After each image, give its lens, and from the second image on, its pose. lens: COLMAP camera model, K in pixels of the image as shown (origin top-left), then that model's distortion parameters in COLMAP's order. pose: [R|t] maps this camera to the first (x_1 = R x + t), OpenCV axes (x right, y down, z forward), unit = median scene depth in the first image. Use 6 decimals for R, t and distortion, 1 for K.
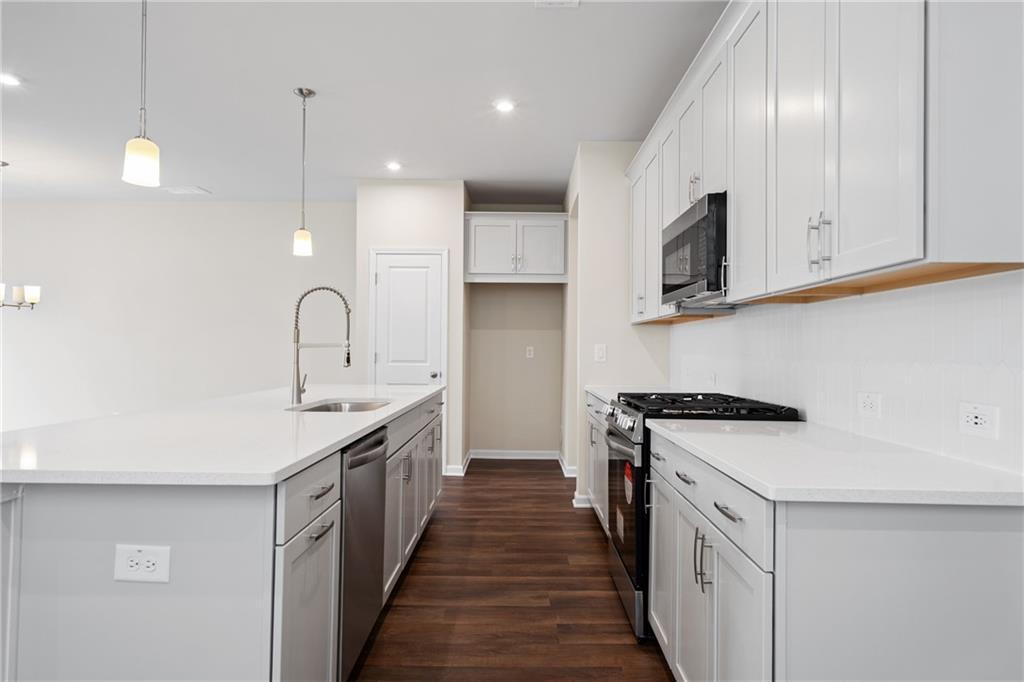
lens RADIAL K [[594.8, 0, 511.3], [0, 594.8, 344.3], [0, 0, 1]] dist [0.006597, 0.000518]
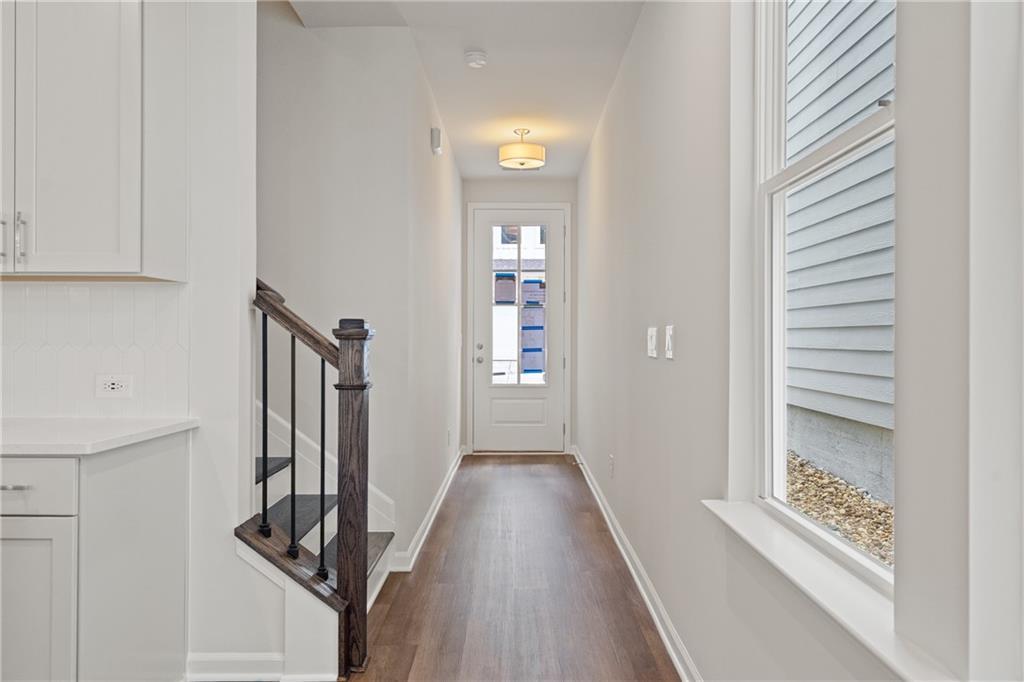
lens RADIAL K [[731.1, 0, 512.0], [0, 731.1, 341.0], [0, 0, 1]] dist [-0.000074, 0.000125]
pose [[-0.003215, -0.012262, 0.999920, -0.441888], [-0.010434, 0.999871, 0.012228, -0.003618], [-0.999940, -0.010394, -0.003343, 0.040388]]
